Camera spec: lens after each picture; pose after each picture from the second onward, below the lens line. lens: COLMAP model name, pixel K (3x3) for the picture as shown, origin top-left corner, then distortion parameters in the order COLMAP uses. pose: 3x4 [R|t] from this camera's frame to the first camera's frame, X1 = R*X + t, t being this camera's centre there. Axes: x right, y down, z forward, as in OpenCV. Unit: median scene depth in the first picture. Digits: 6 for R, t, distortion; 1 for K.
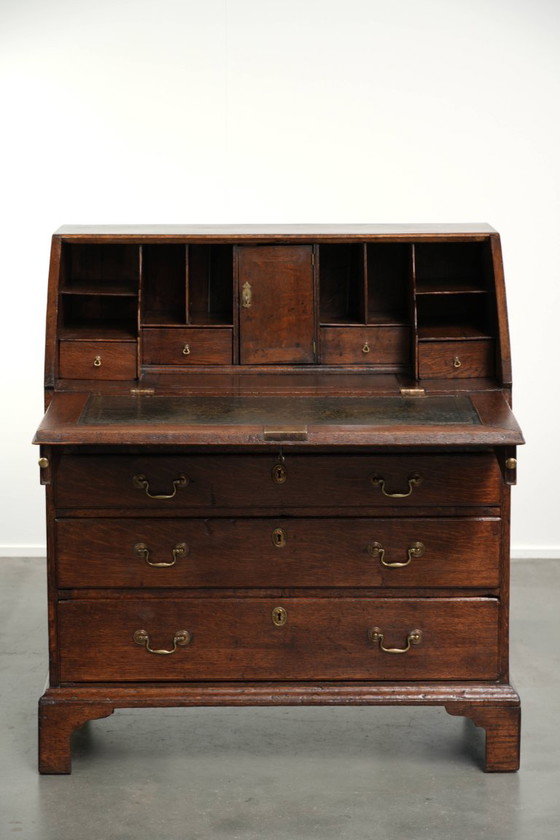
lens RADIAL K [[1712.2, 0, 281.2], [0, 1712.2, 422.0], [0, 0, 1]] dist [0.010181, 0.000000]
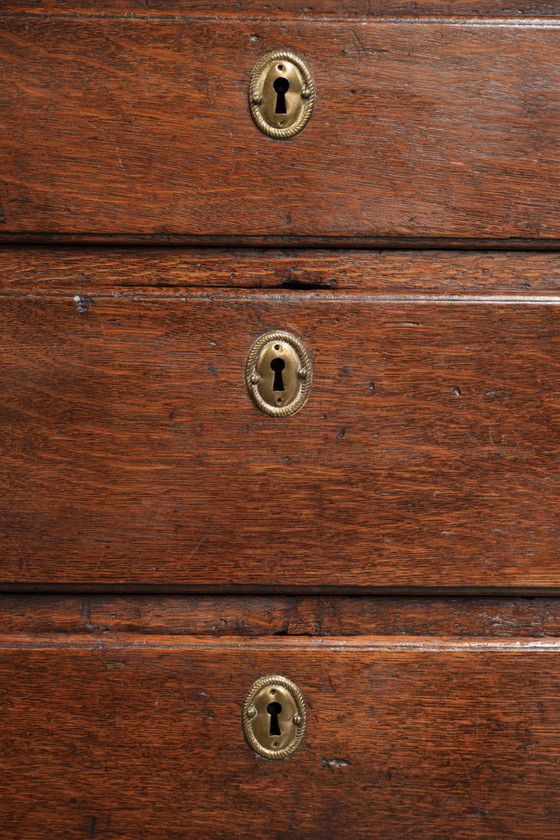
lens RADIAL K [[1712.2, 0, 281.4], [0, 1712.2, 416.2], [0, 0, 1]] dist [0.010181, 0.000000]
pose [[0.999796, 0.008865, 0.018125, -0.004825], [-0.006646, 0.992869, -0.119022, 0.100875], [-0.019051, 0.118878, 0.992726, 0.762498]]
